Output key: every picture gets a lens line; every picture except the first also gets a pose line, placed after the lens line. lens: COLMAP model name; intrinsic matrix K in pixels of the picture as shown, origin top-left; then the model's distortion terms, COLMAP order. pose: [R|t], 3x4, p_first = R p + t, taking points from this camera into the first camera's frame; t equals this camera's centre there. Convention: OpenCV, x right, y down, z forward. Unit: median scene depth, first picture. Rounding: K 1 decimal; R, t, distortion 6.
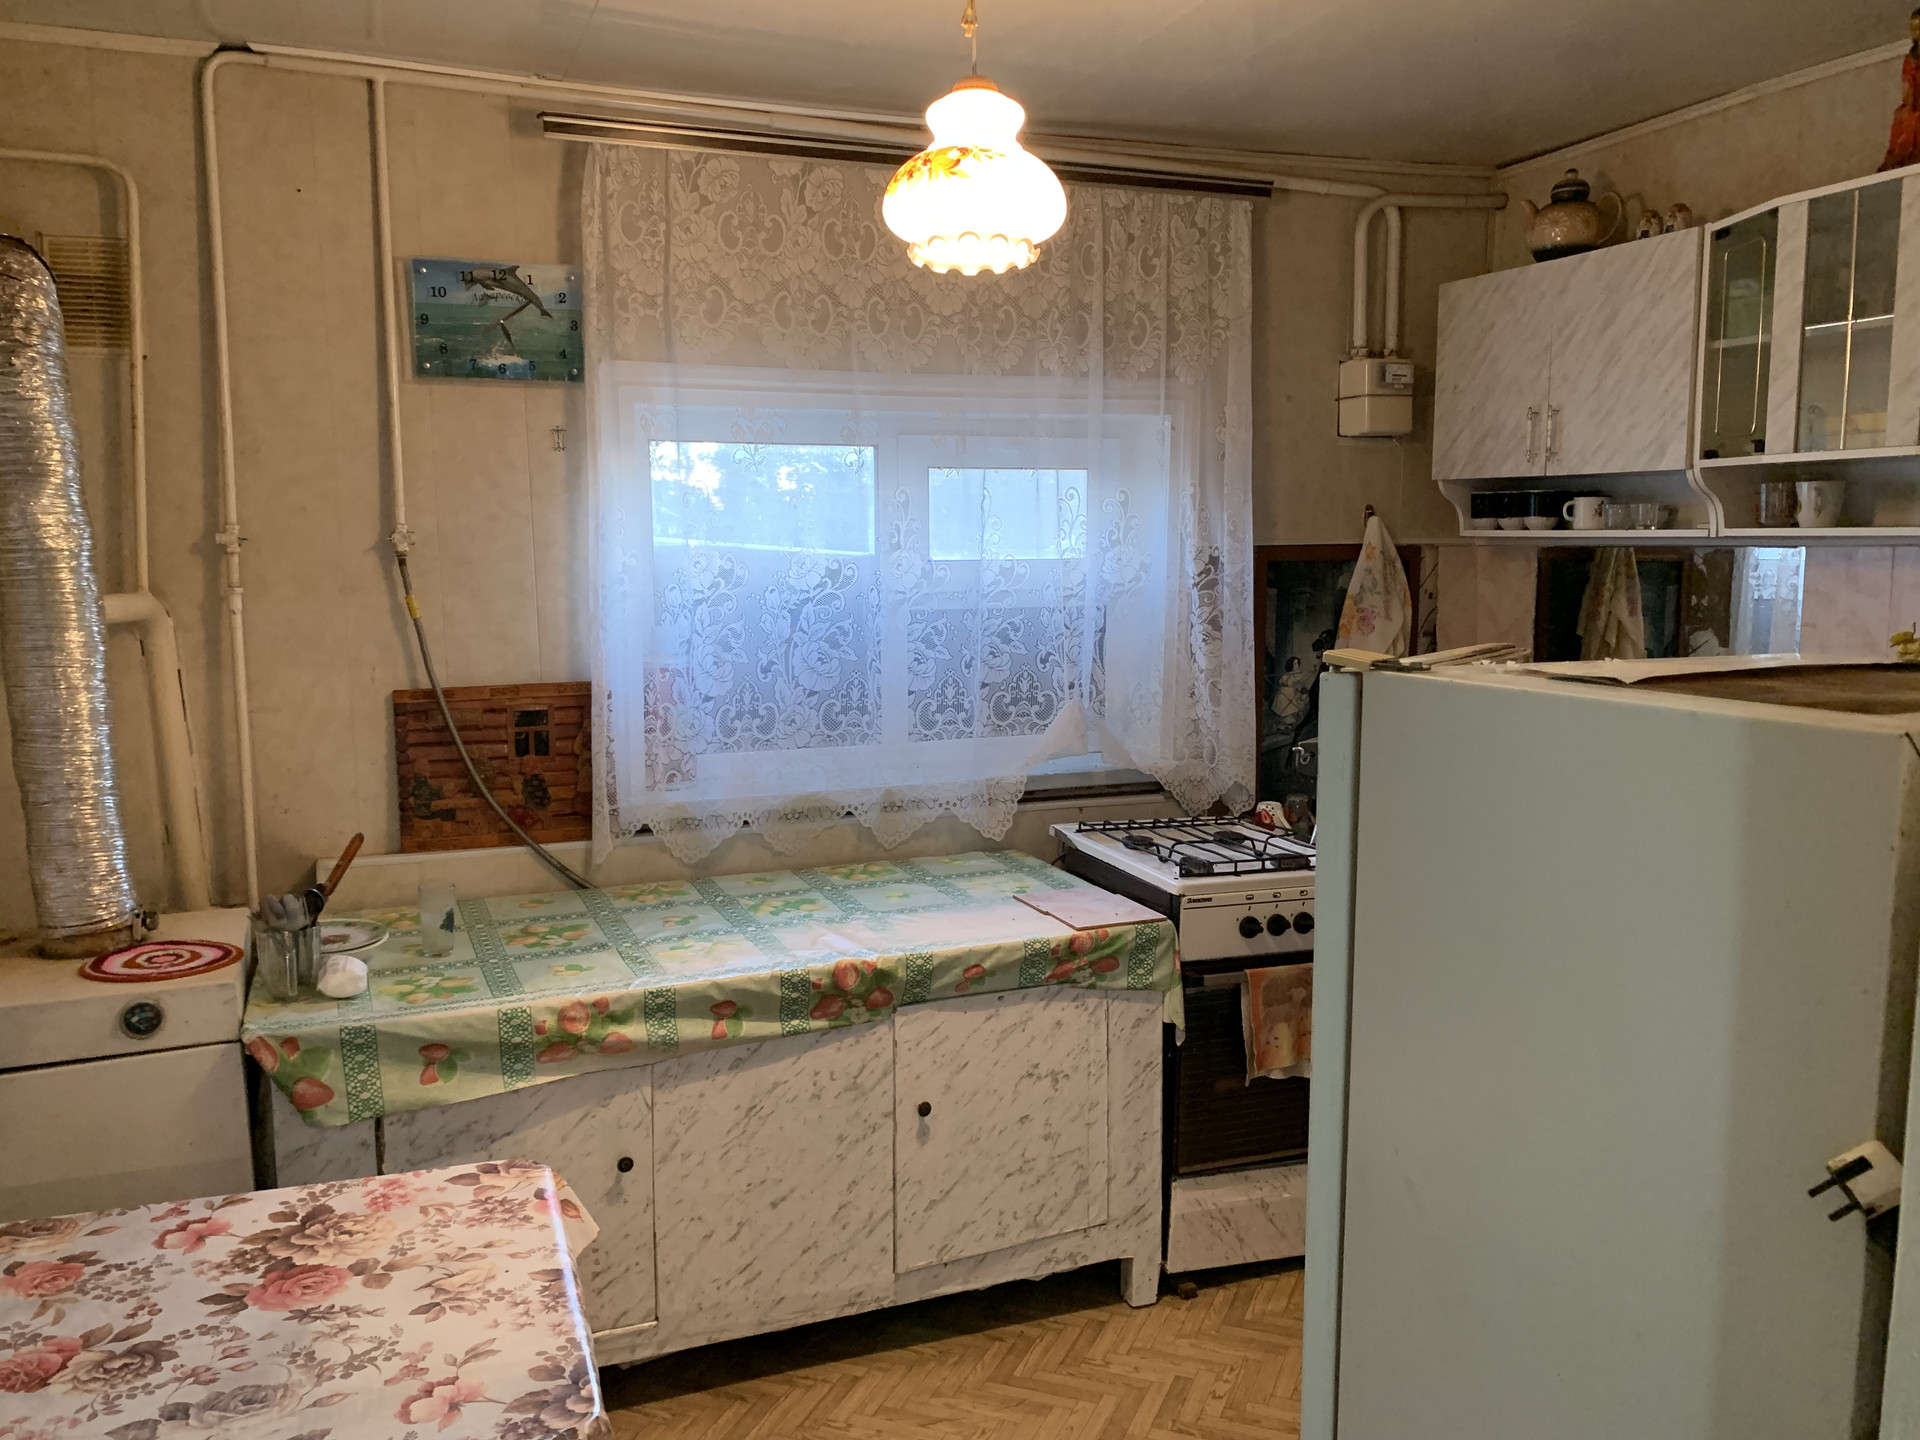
lens RADIAL K [[1449.5, 0, 945.9], [0, 1449.5, 705.4], [0, 0, 1]] dist [0.032865, -0.037747]
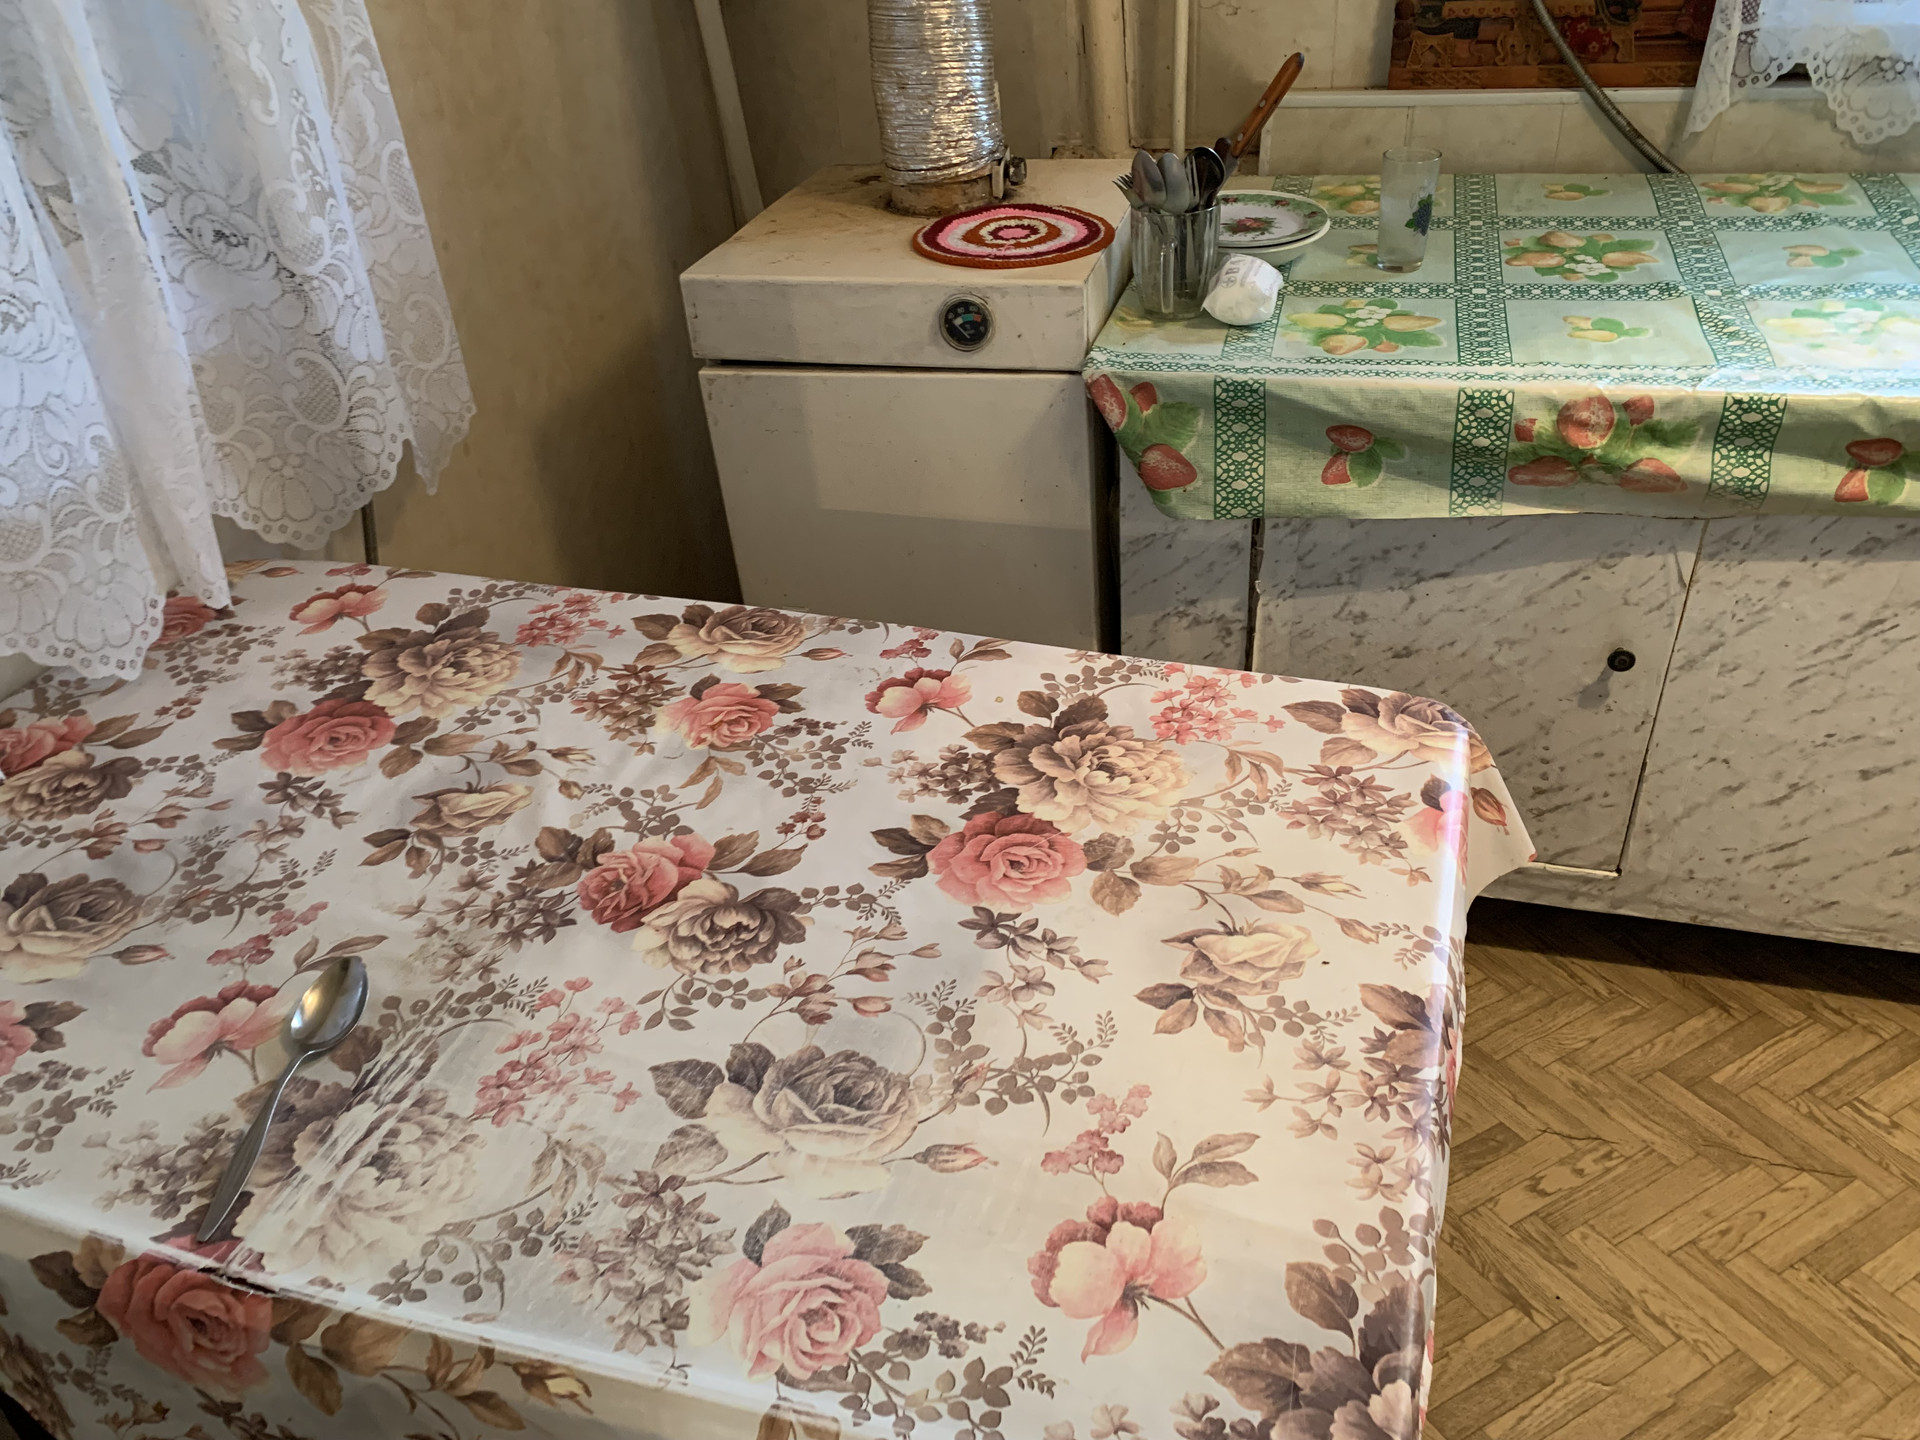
lens RADIAL K [[1449.5, 0, 952.0], [0, 1449.5, 729.2], [0, 0, 1]] dist [0.032865, -0.037747]
pose [[0.779778, 0.309512, -0.544195, -0.096749], [0.001606, 0.868252, 0.496121, 0.031199], [0.626054, -0.387738, 0.676547, 0.394946]]
